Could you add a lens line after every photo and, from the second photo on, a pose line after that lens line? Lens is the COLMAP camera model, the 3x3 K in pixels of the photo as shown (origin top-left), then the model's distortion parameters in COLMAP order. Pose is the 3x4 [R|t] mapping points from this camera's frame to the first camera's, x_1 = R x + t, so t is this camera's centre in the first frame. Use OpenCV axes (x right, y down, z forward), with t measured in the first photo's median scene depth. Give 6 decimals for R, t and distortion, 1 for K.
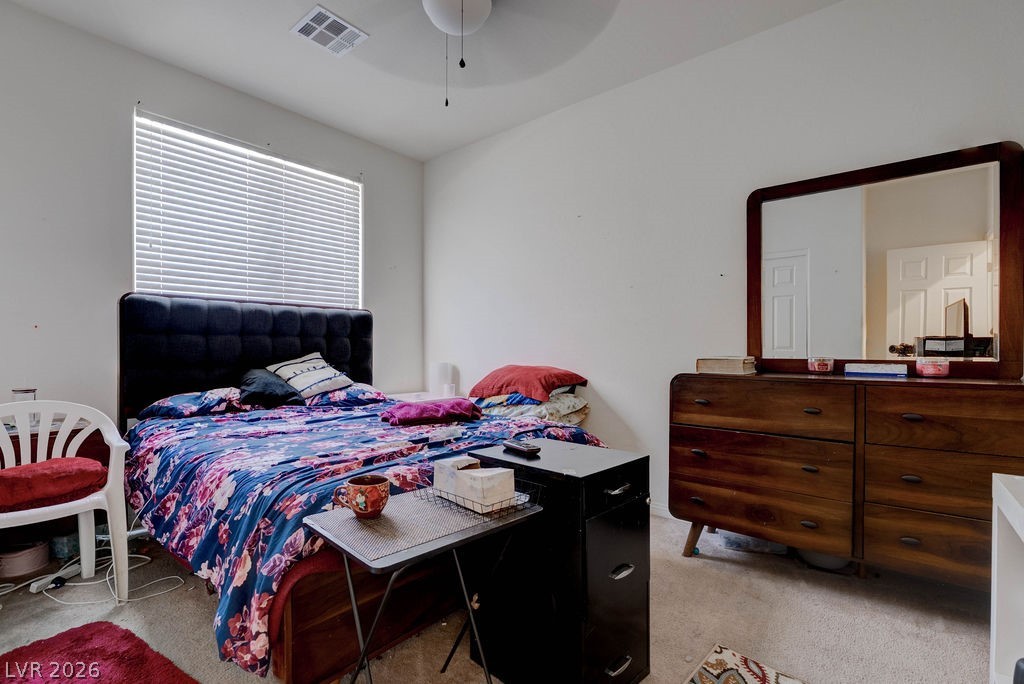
lens RADIAL K [[464.4, 0, 506.8], [0, 464.4, 348.8], [0, 0, 1]] dist [-0.025569, 0.011203]
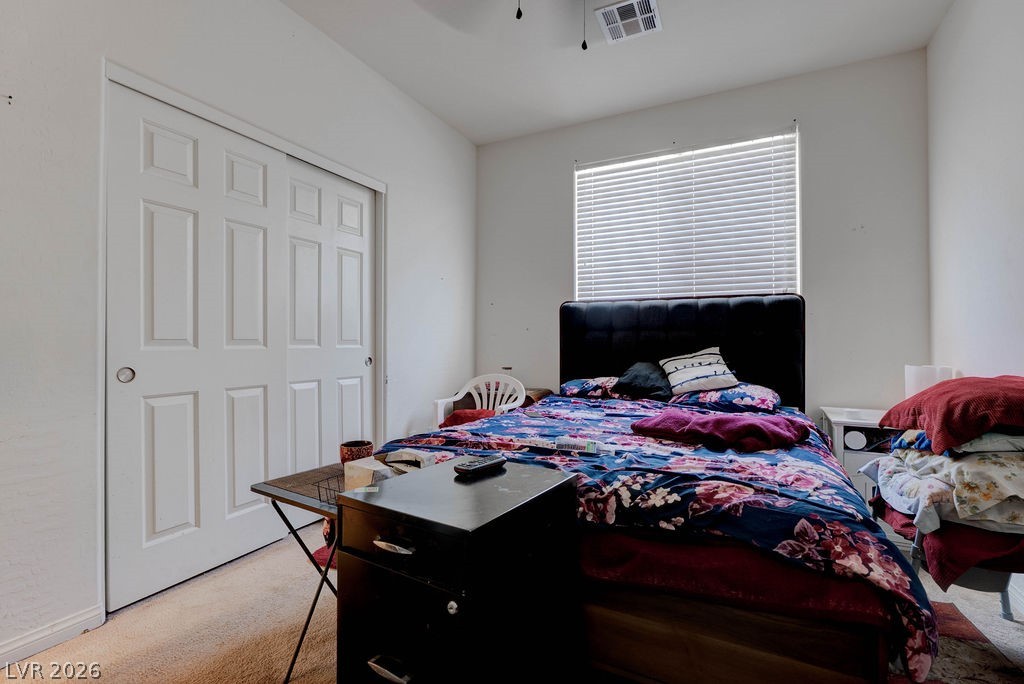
lens RADIAL K [[464.8, 0, 506.8], [0, 464.8, 342.4], [0, 0, 1]] dist [-0.027779, 0.011590]
pose [[0.211877, -0.002417, -0.977293, 0.424824], [-0.003720, 0.999988, -0.003279, 0.002648], [0.977289, 0.004330, 0.211866, 0.449699]]
